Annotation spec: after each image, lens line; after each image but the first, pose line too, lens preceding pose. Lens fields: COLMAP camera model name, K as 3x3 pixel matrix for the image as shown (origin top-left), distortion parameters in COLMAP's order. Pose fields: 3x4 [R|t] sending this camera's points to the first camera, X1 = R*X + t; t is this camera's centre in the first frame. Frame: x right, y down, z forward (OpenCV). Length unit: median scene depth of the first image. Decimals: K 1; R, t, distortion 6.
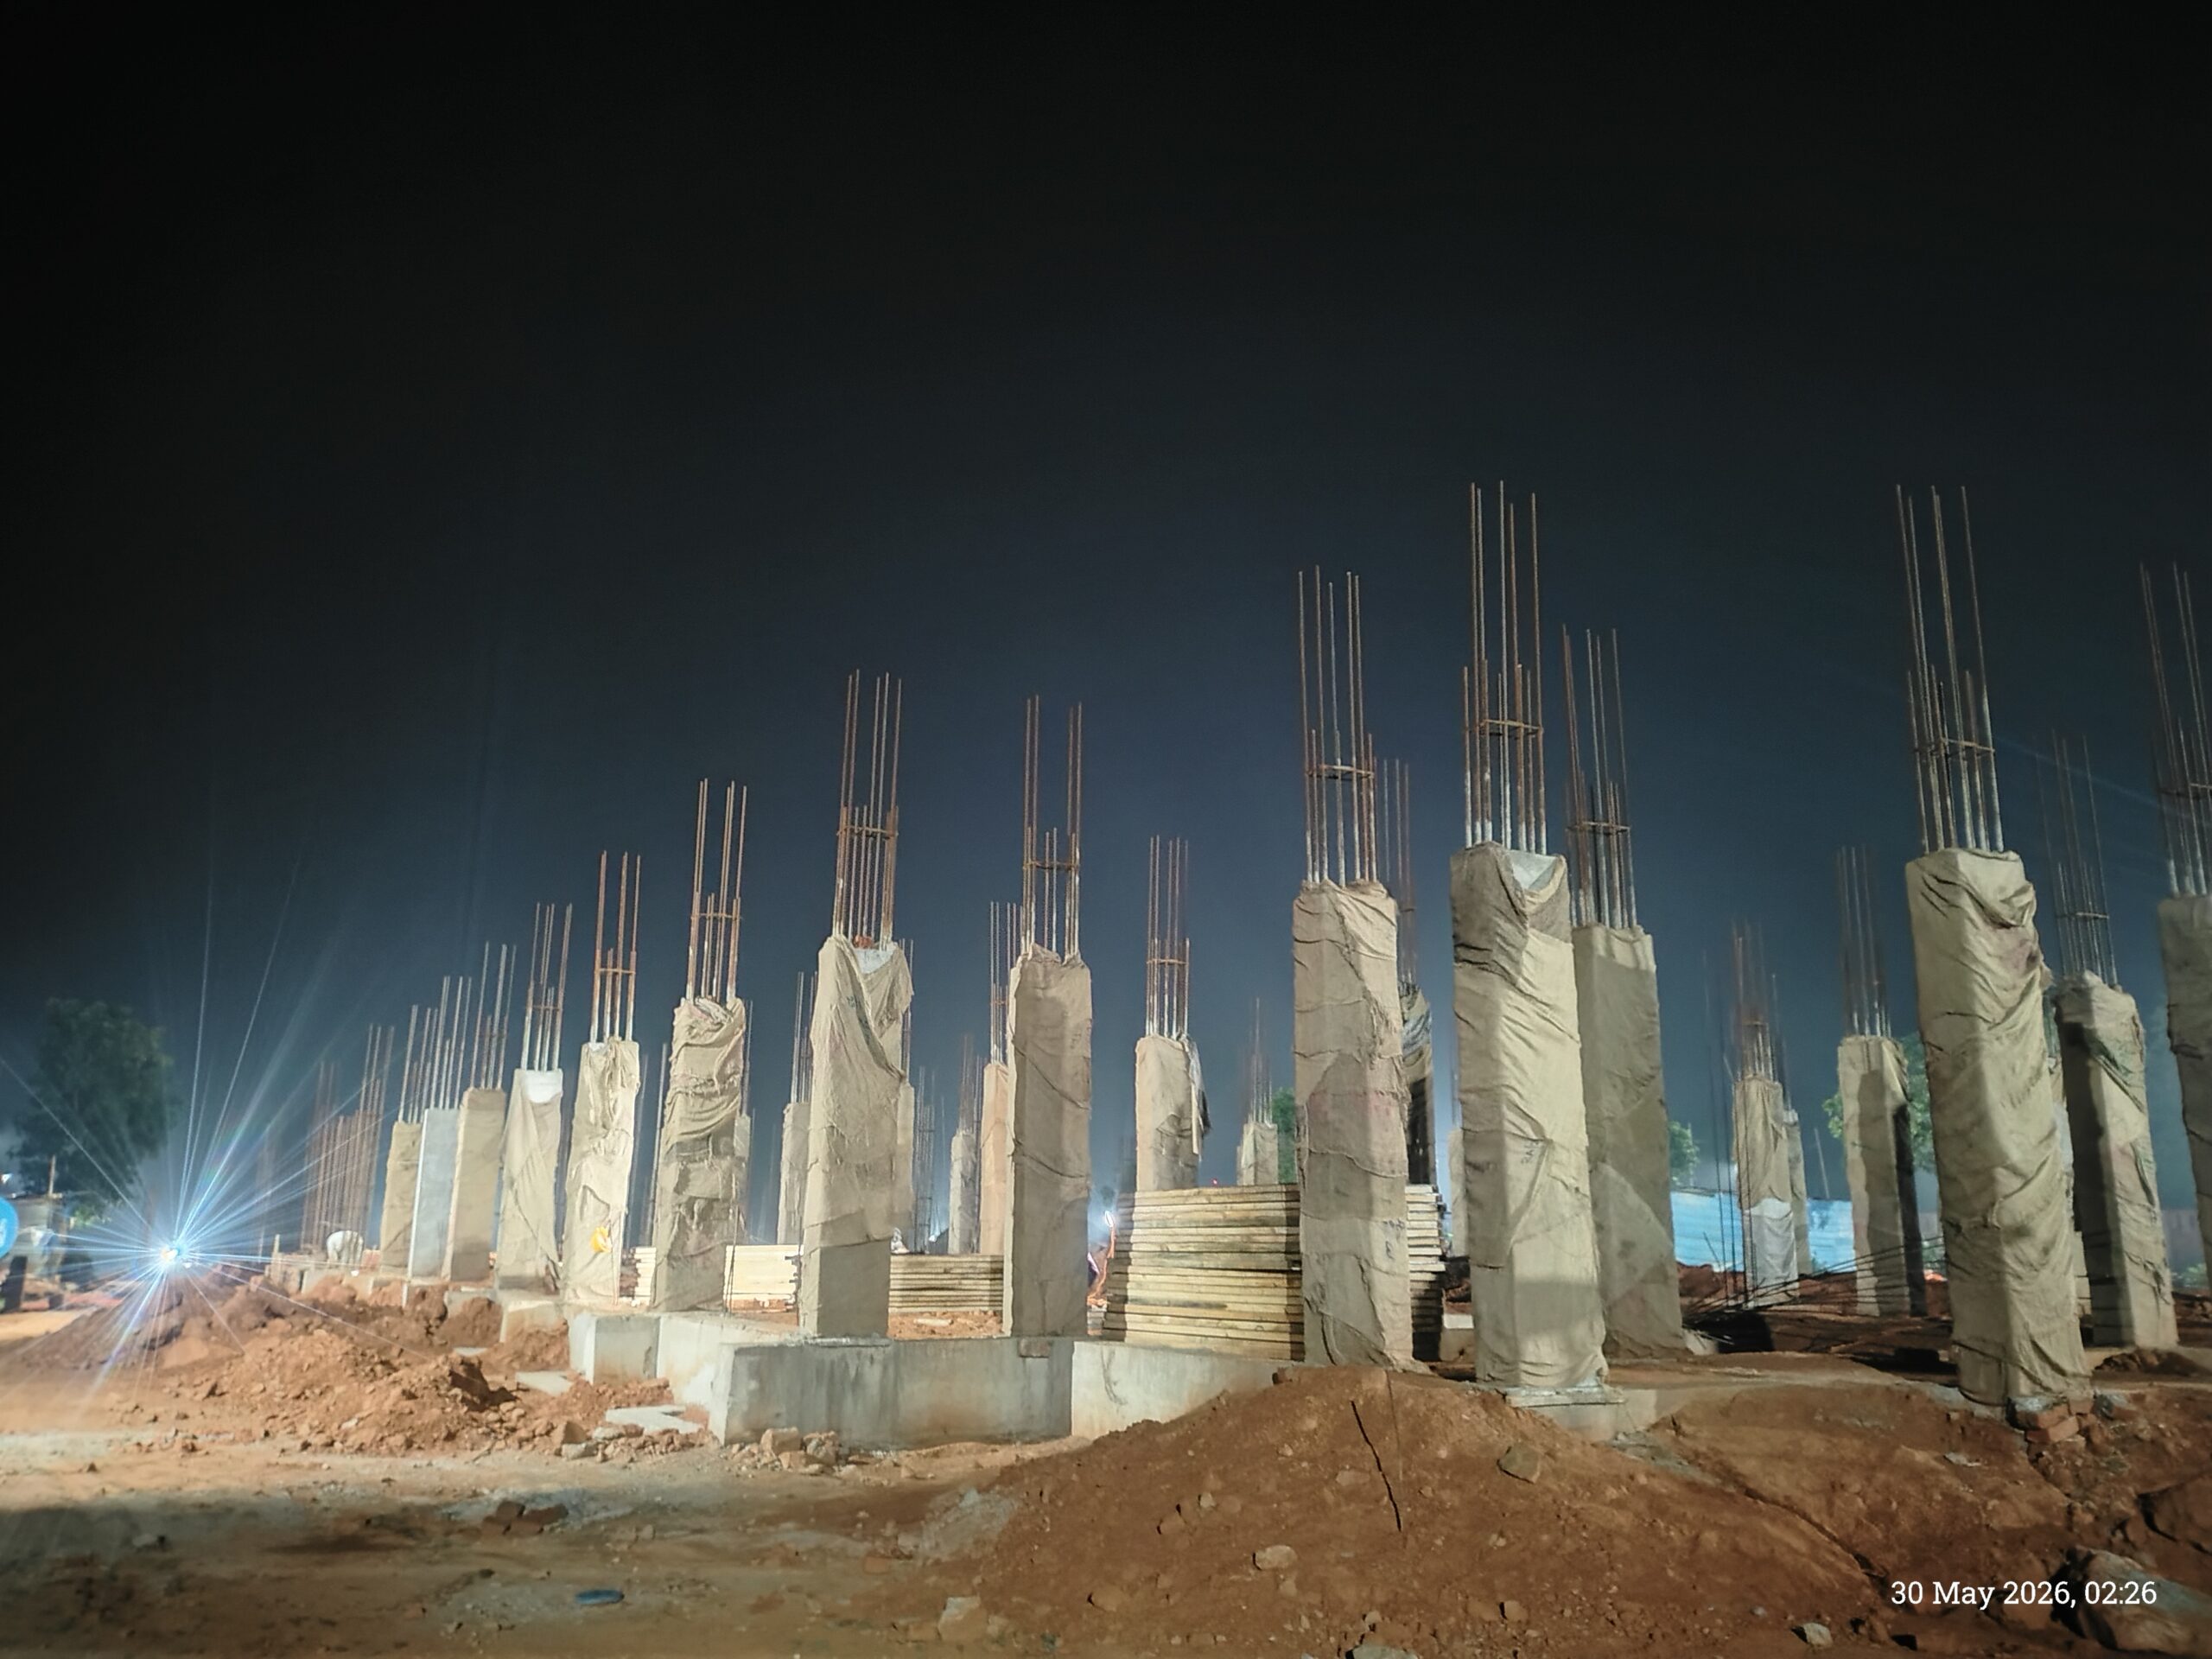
lens RADIAL K [[1638.4, 0, 1105.9], [0, 1638.4, 820.9], [0, 0, 1]] dist [0.116393, -0.149723]
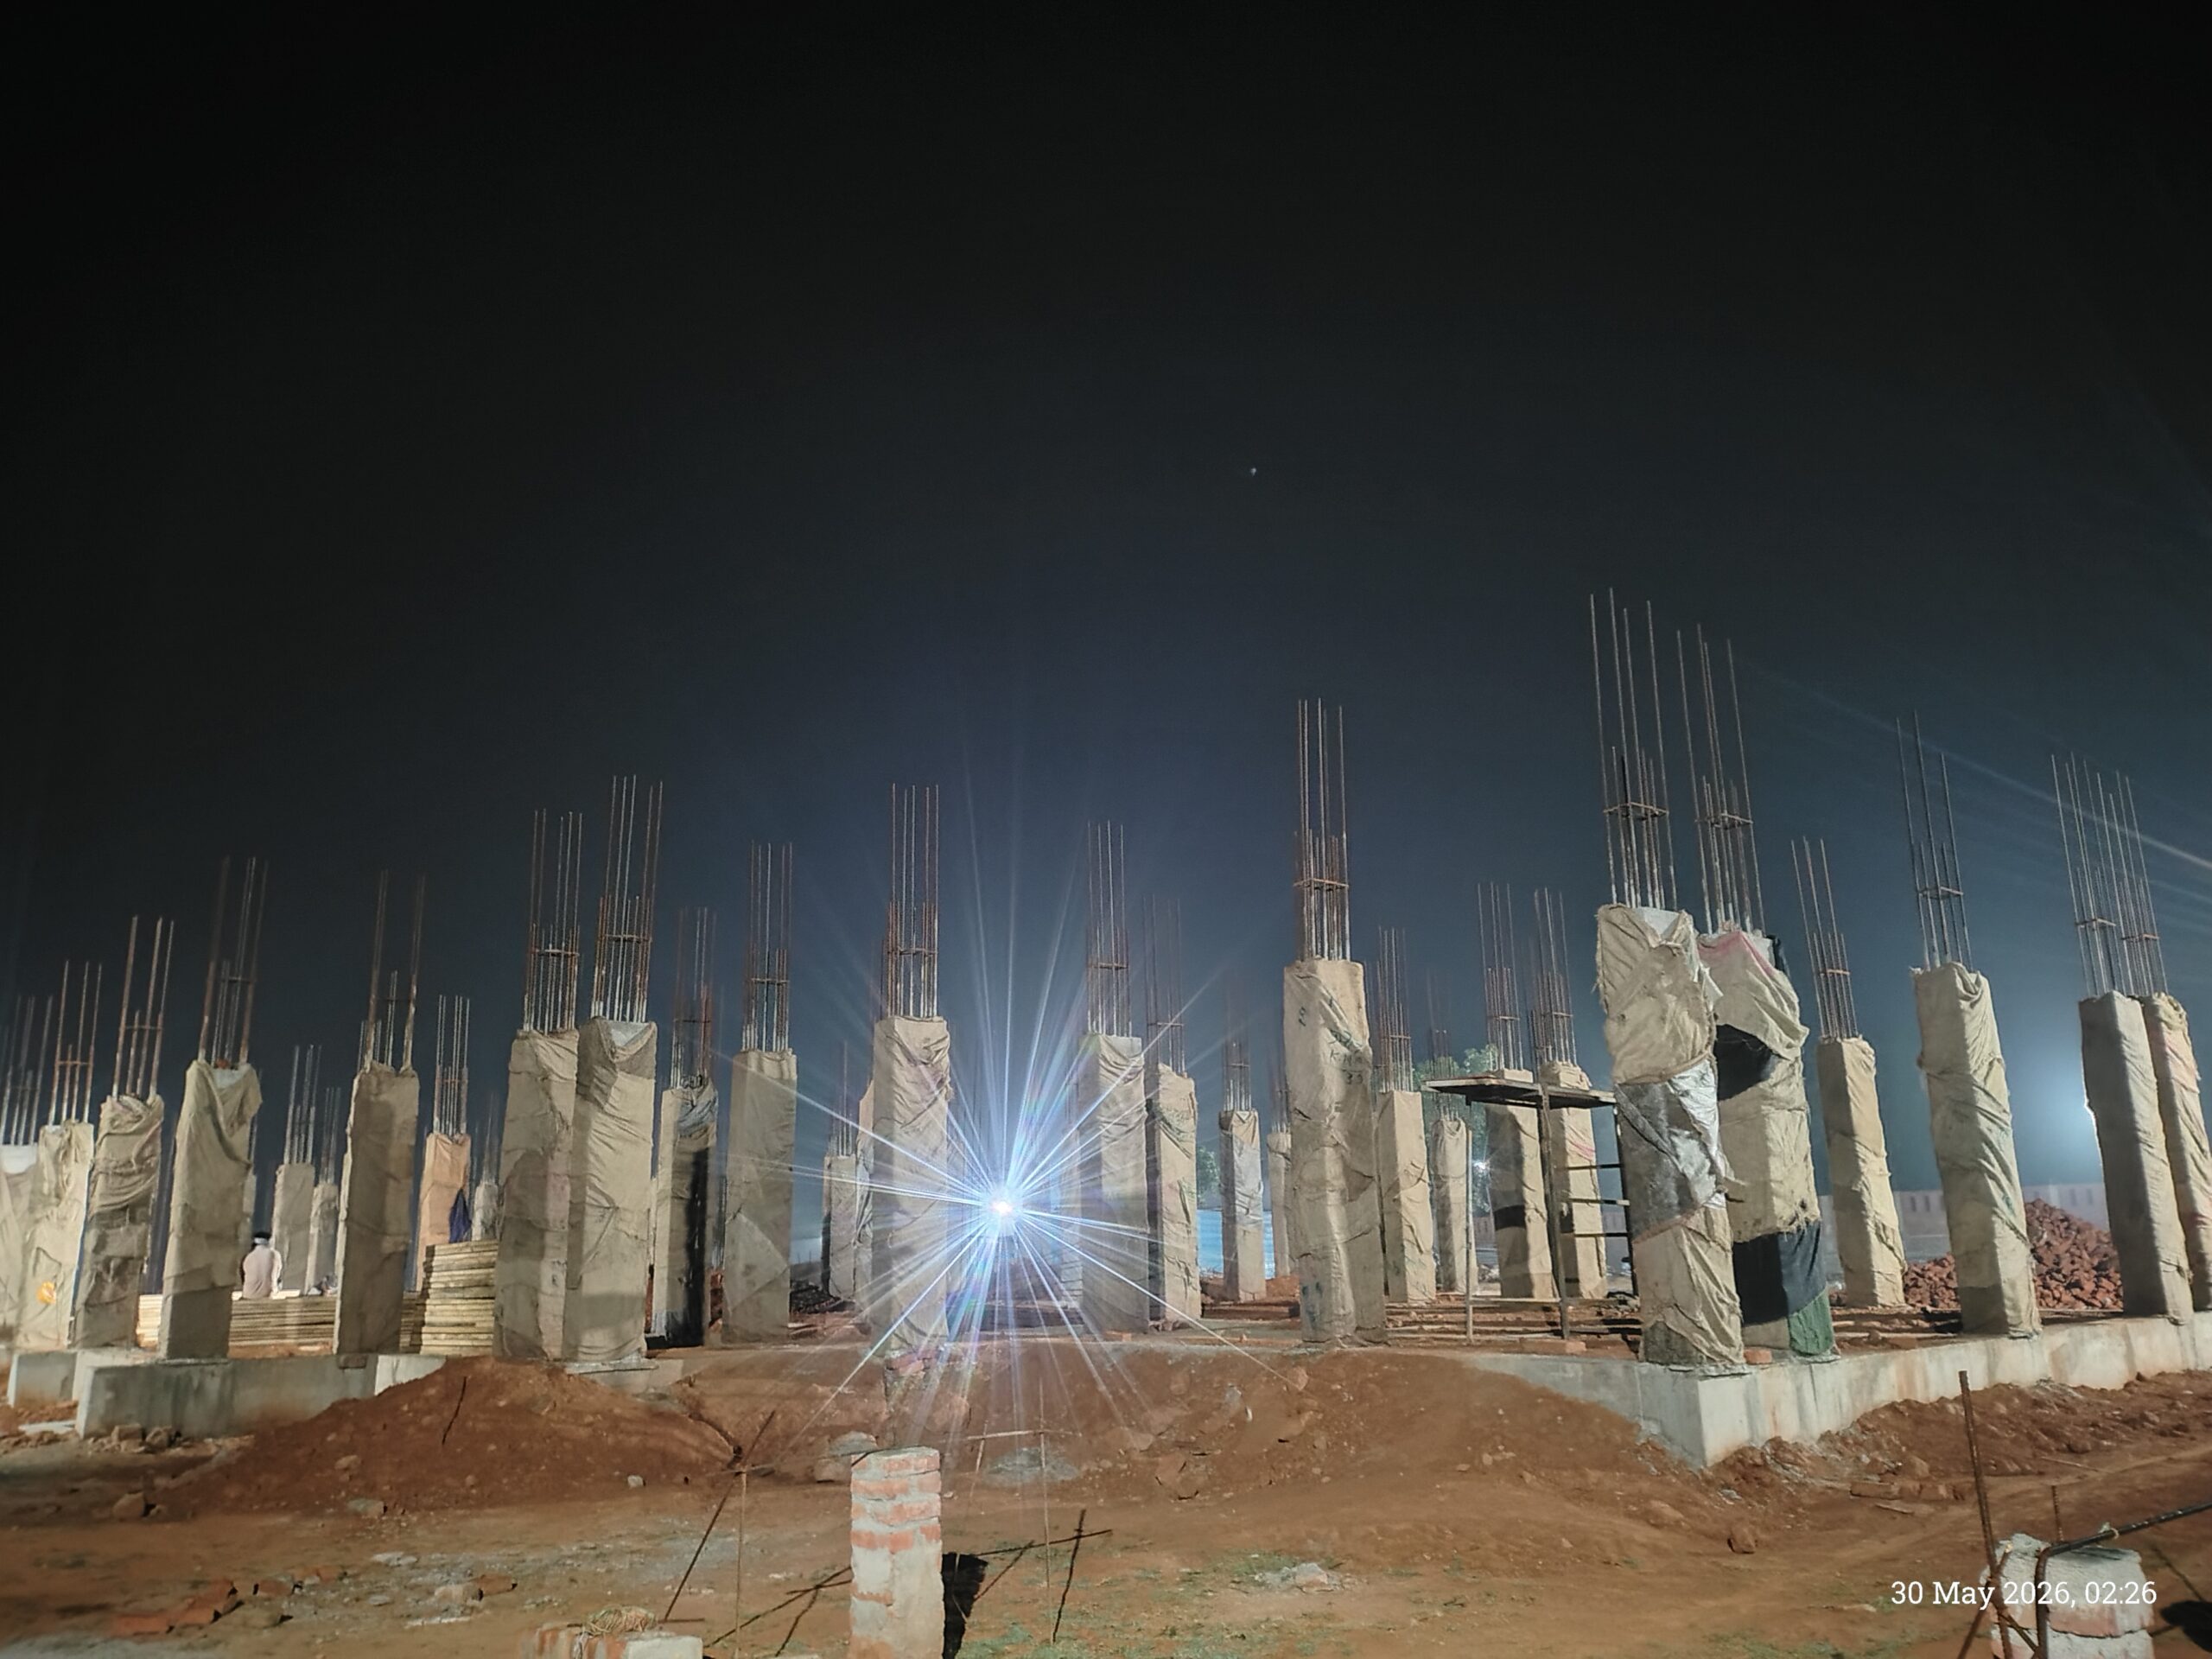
lens RADIAL K [[1644.1, 0, 1104.6], [0, 1644.1, 805.4], [0, 0, 1]] dist [-0.009652, 0.001903]
pose [[0.978687, 0.017047, 0.204650, 0.282990], [-0.012051, 0.999599, -0.025637, -0.113046], [-0.205005, 0.022625, 0.978499, -0.462313]]
